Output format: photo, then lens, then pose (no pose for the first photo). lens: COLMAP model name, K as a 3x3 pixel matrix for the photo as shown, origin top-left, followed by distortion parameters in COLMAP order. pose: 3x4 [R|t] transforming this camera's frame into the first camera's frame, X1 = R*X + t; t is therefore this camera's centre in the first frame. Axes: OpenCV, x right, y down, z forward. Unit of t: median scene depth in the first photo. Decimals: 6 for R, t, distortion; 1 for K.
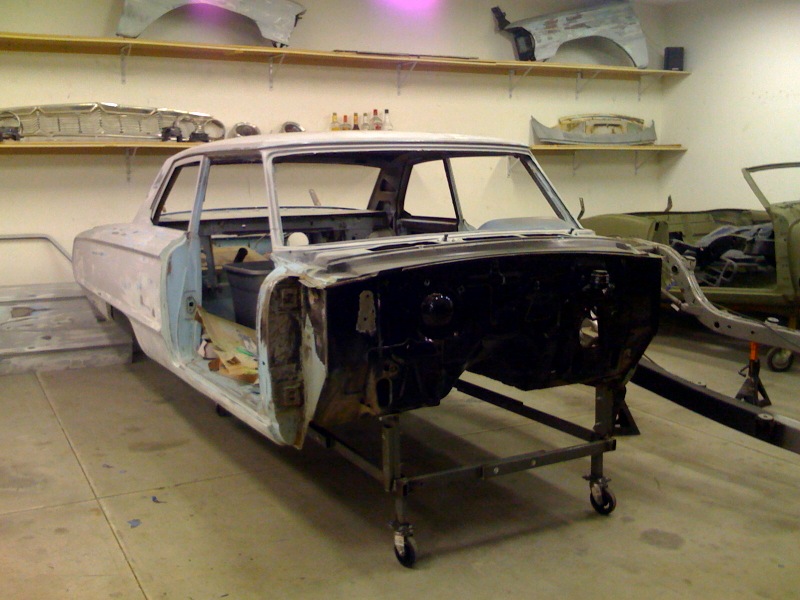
lens RADIAL K [[882.6, 0, 394.6], [0, 882.6, 282.9], [0, 0, 1]] dist [-0.004868, 0.000000]
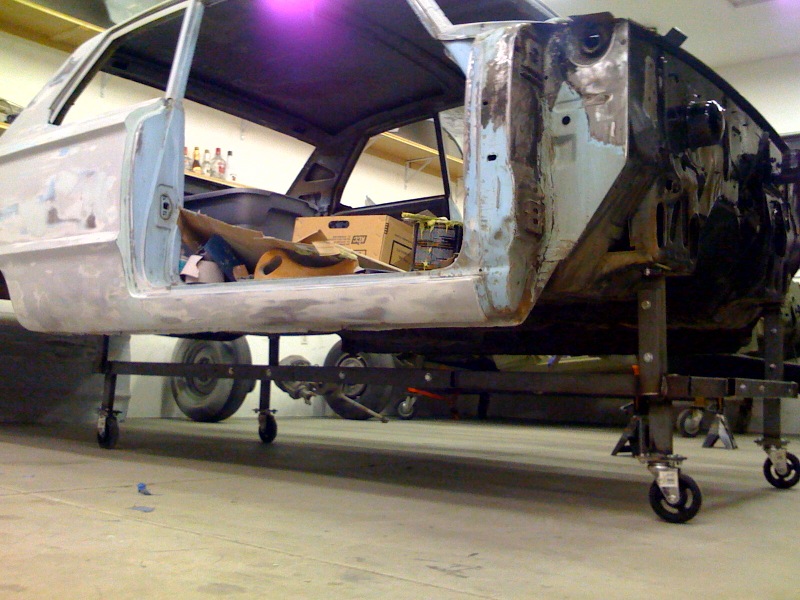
lens RADIAL K [[882.6, 0, 396.3], [0, 882.6, 303.3], [0, 0, 1]] dist [-0.004868, 0.000000]
pose [[0.920580, 0.069572, 0.384307, -0.361360], [0.015926, 0.976500, -0.214929, 0.264119], [-0.390229, 0.203980, 0.897838, 0.432688]]
